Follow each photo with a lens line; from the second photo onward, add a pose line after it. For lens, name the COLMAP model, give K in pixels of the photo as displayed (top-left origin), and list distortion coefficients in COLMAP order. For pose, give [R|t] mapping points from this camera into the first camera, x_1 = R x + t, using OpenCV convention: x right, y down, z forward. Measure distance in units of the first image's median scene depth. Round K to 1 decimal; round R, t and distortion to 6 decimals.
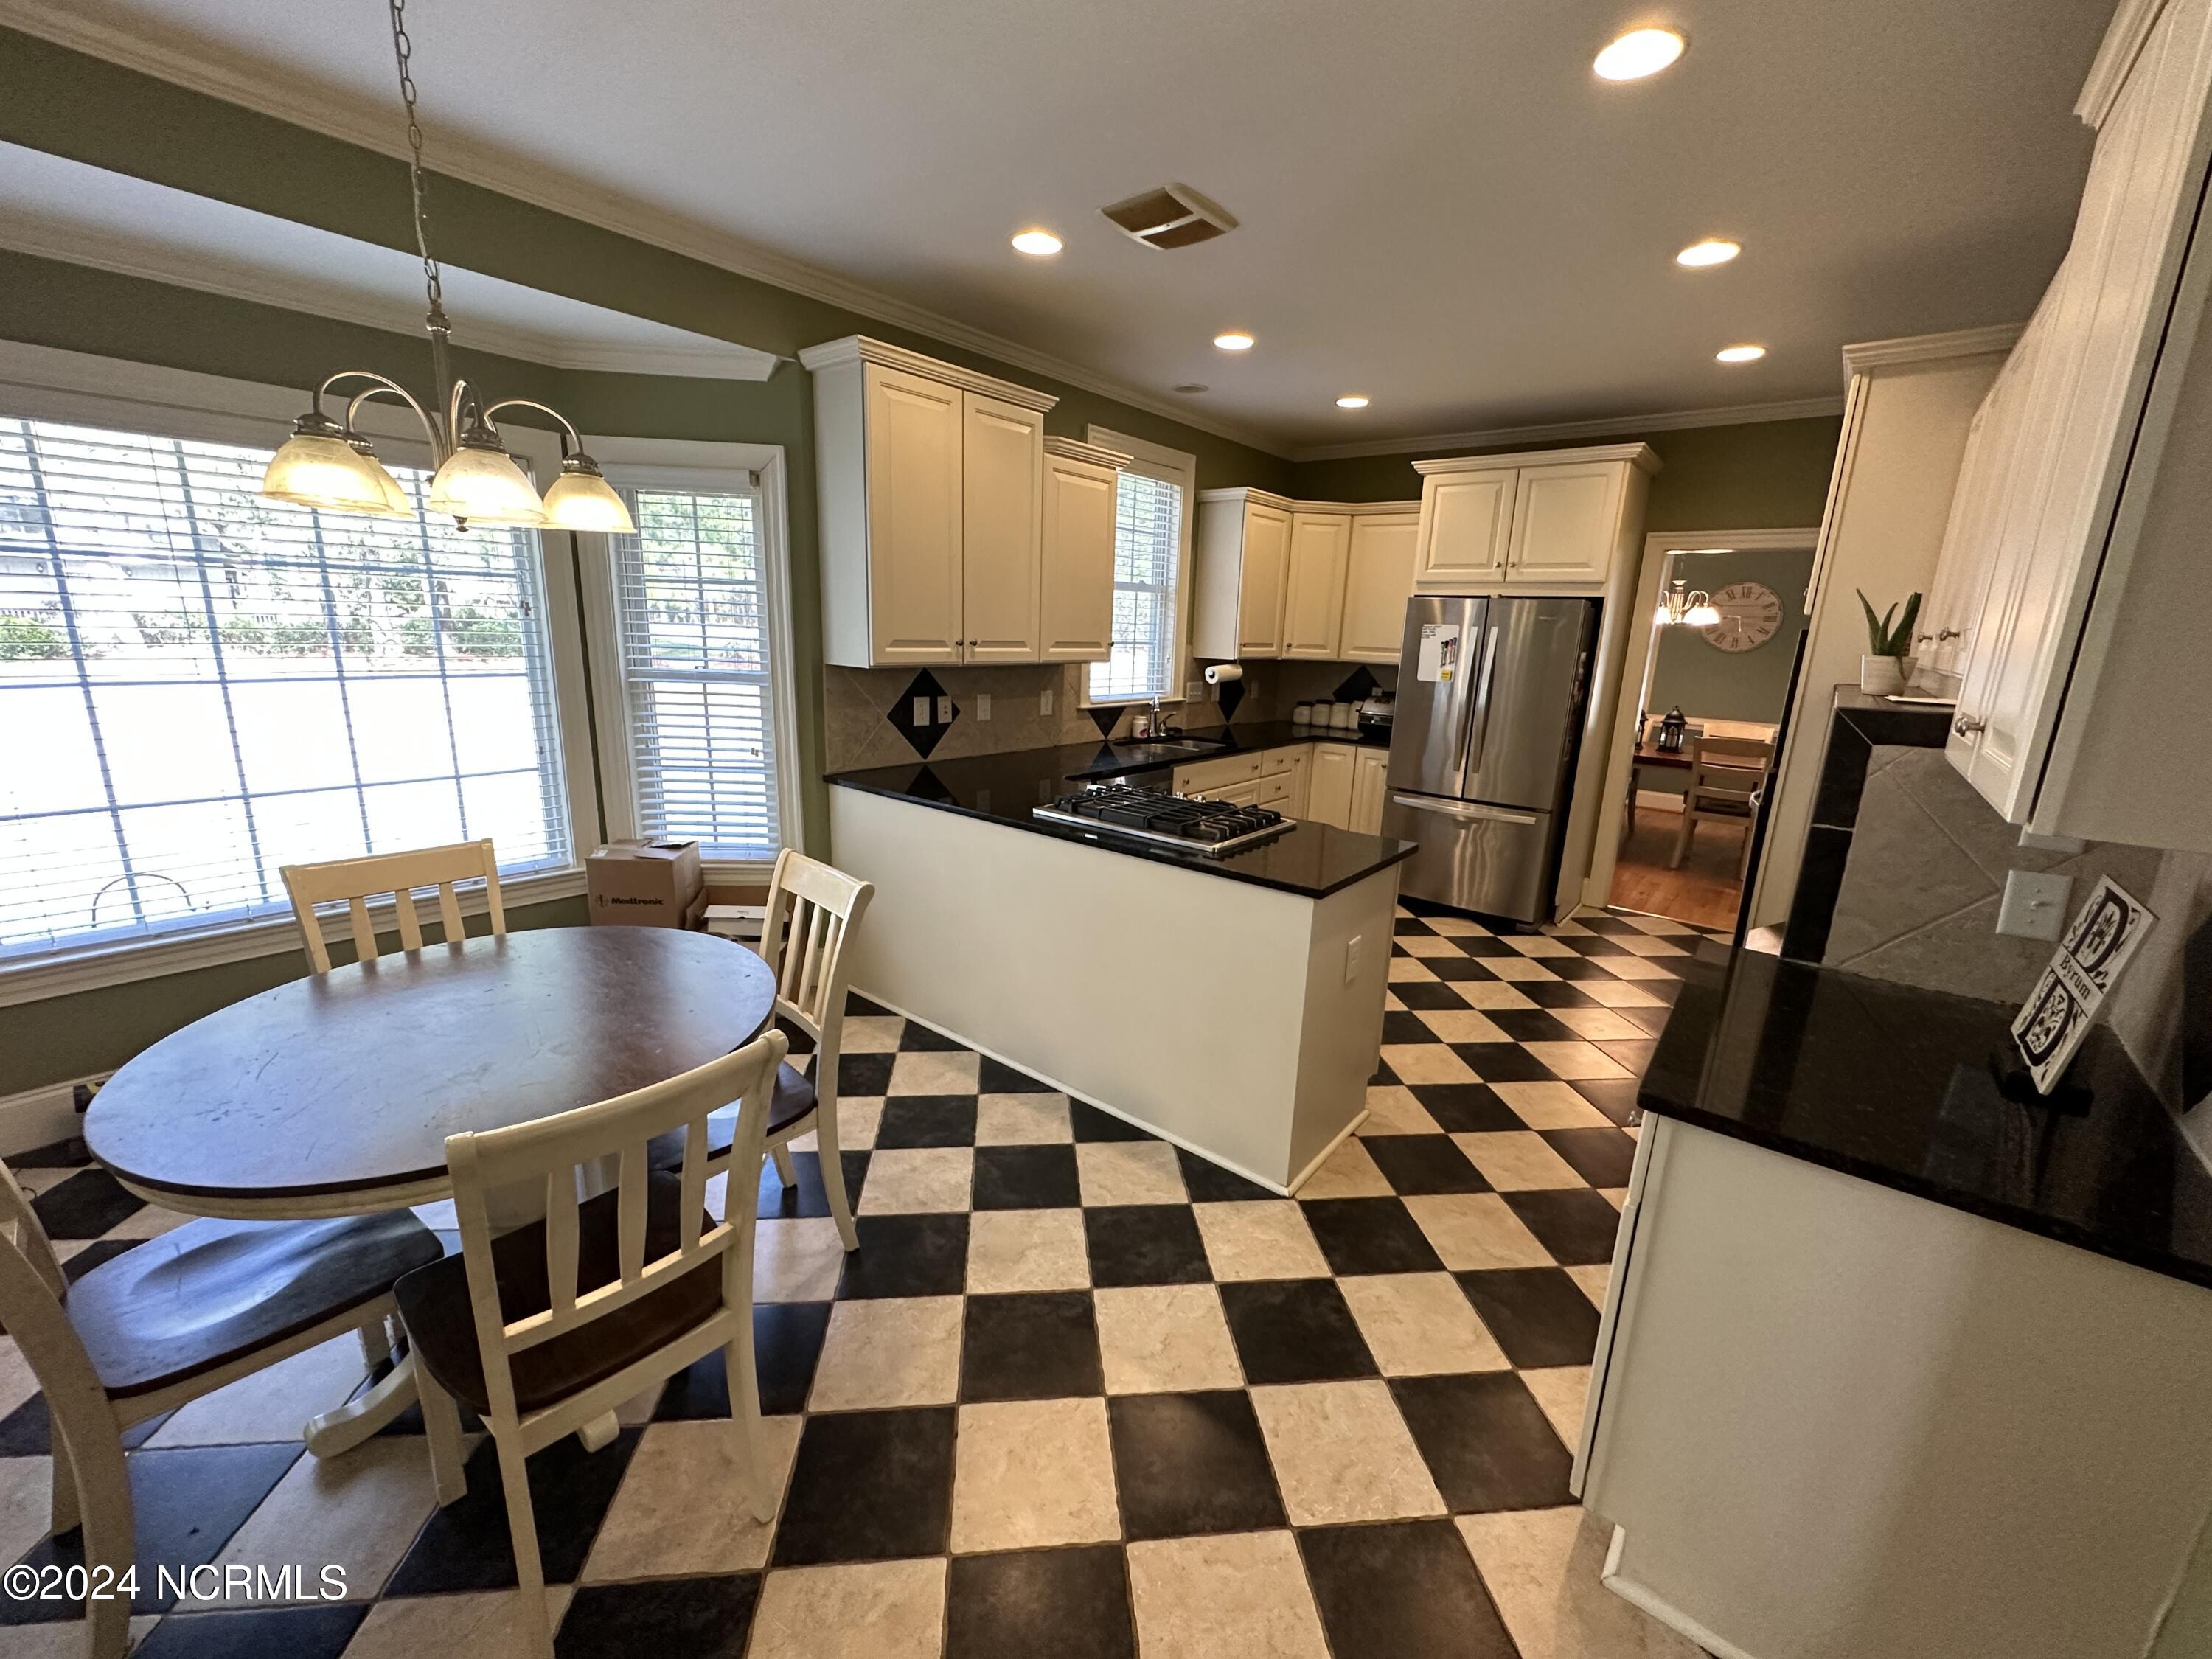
lens RADIAL K [[881.5, 0, 1105.2], [0, 881.5, 834.2], [0, 0, 1]] dist [-0.001843, -0.000072]
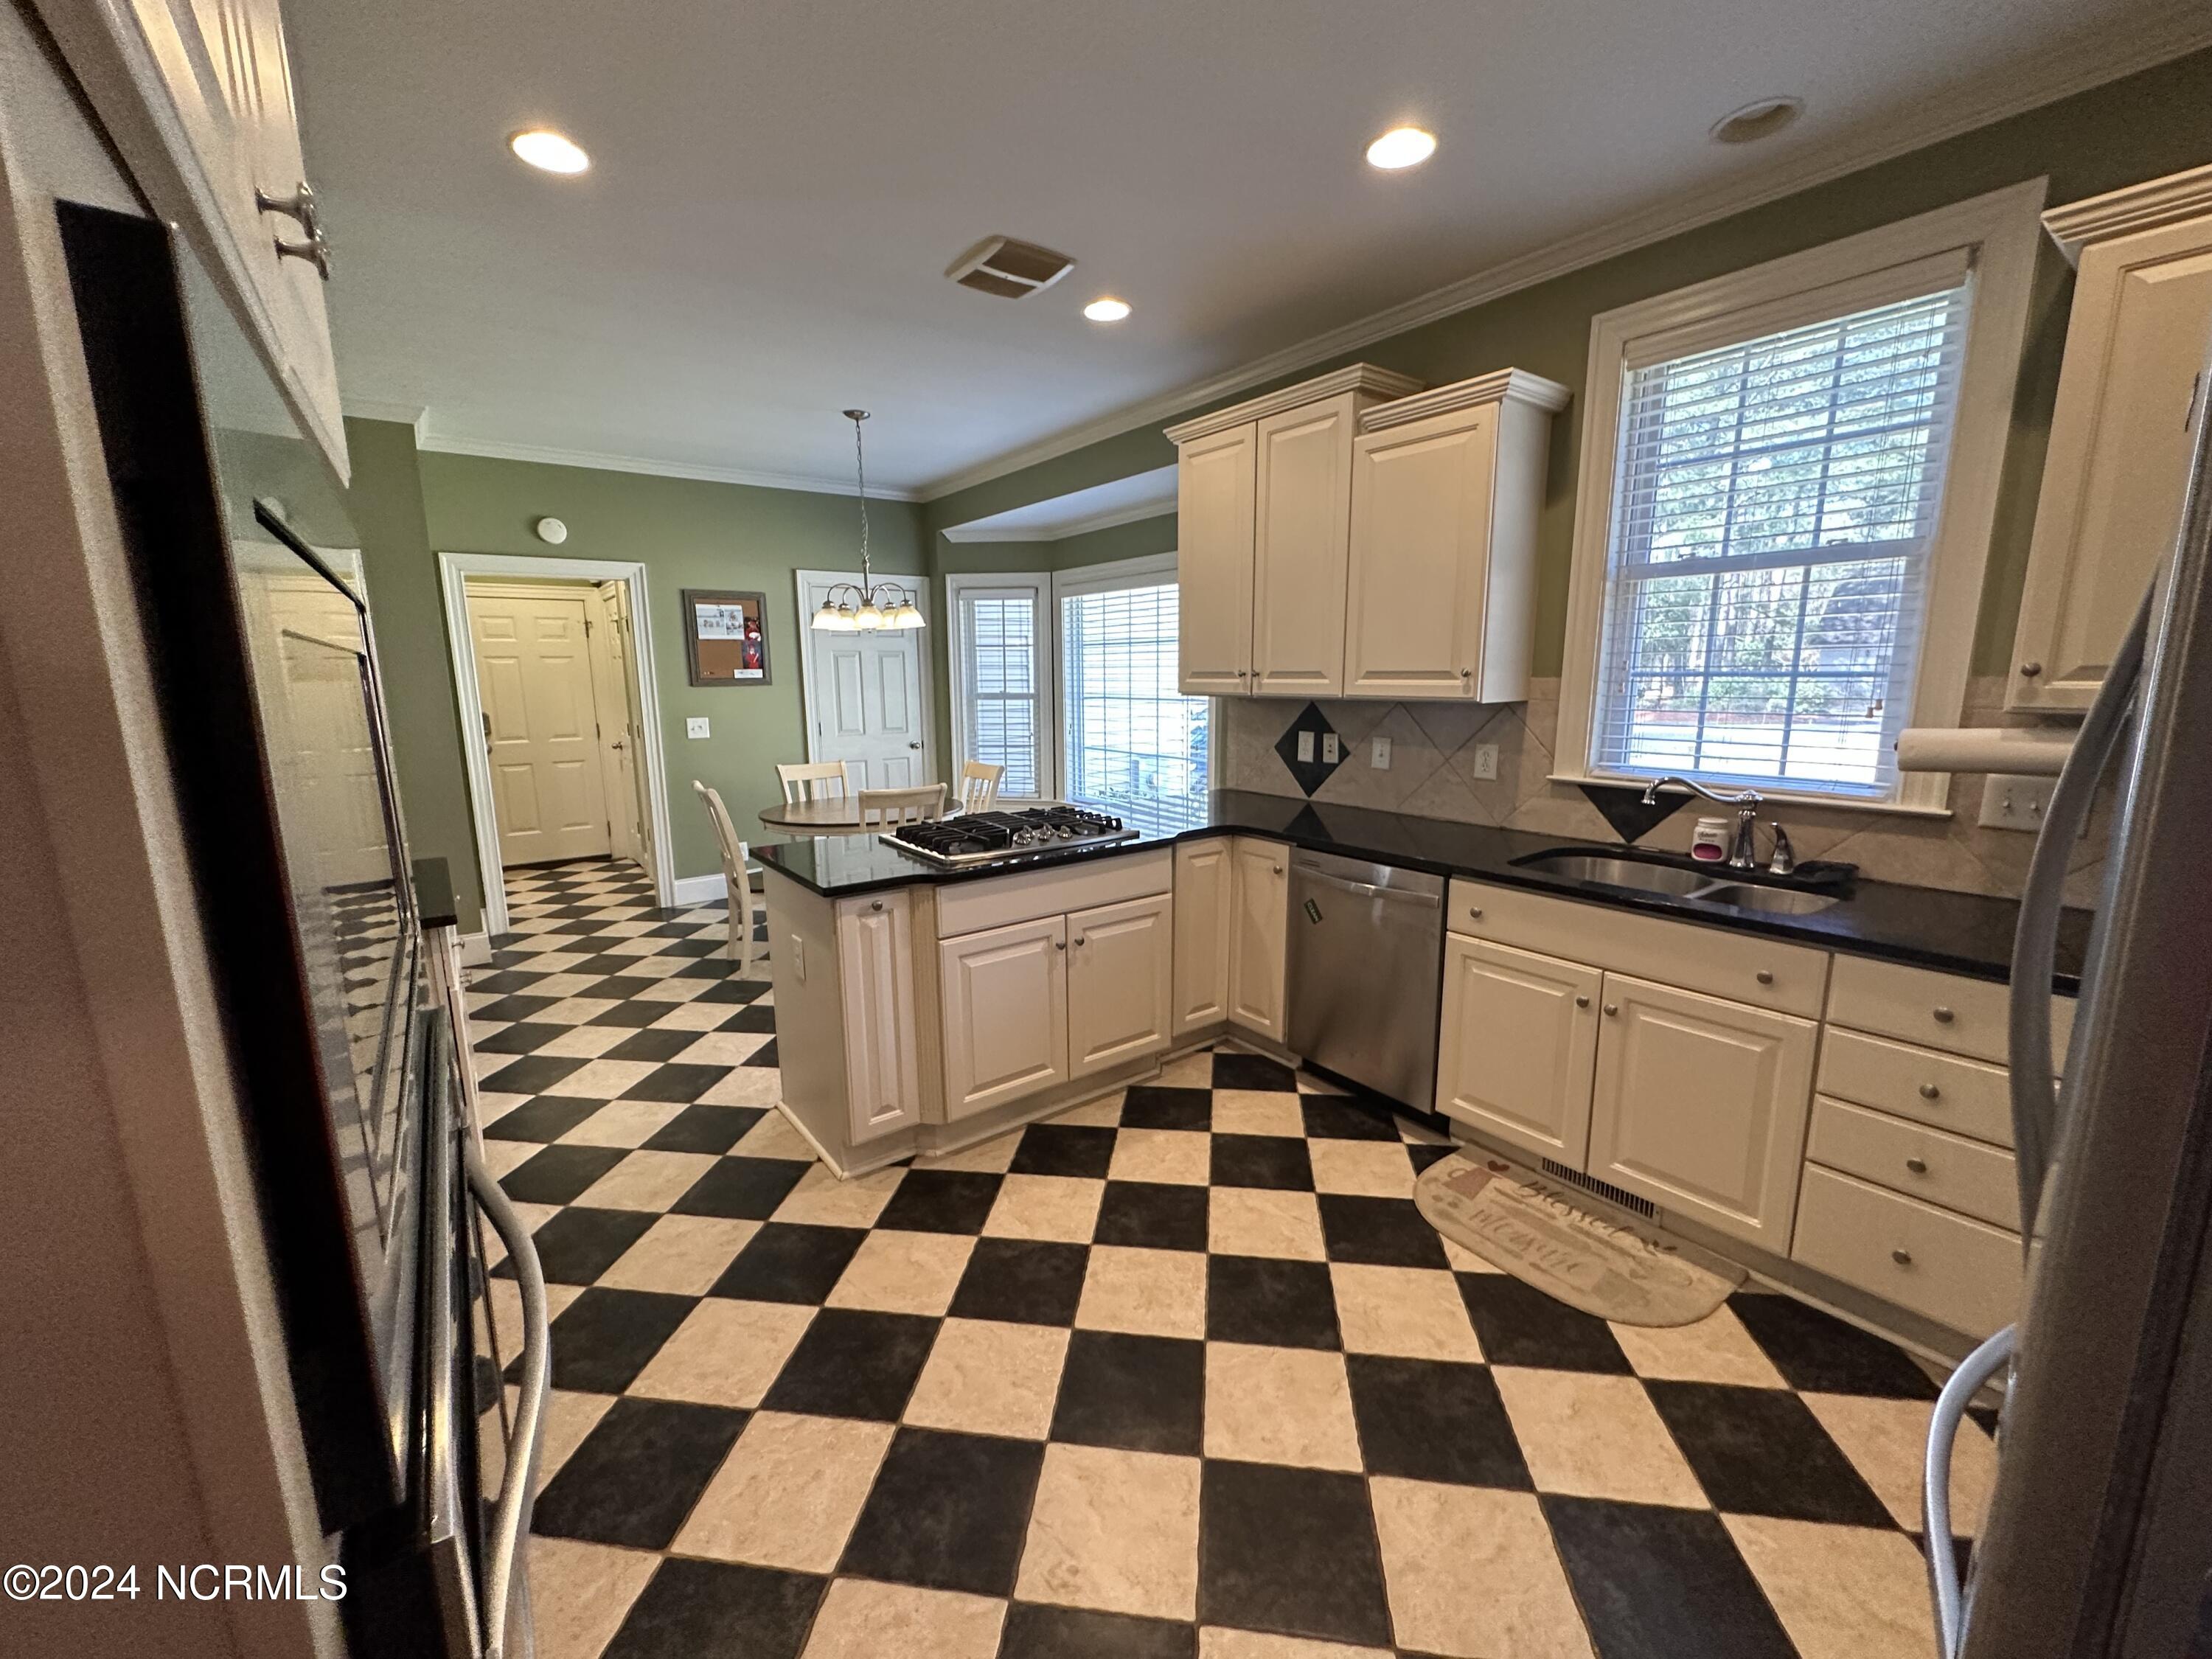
lens RADIAL K [[881.5, 0, 1105.8], [0, 881.5, 831.6], [0, 0, 1]] dist [-0.001843, -0.000072]
pose [[-0.245593, 0.140247, -0.959174, 0.777041], [-0.227476, 0.953511, 0.197663, -0.189667], [0.942305, 0.266734, -0.202273, 1.002910]]
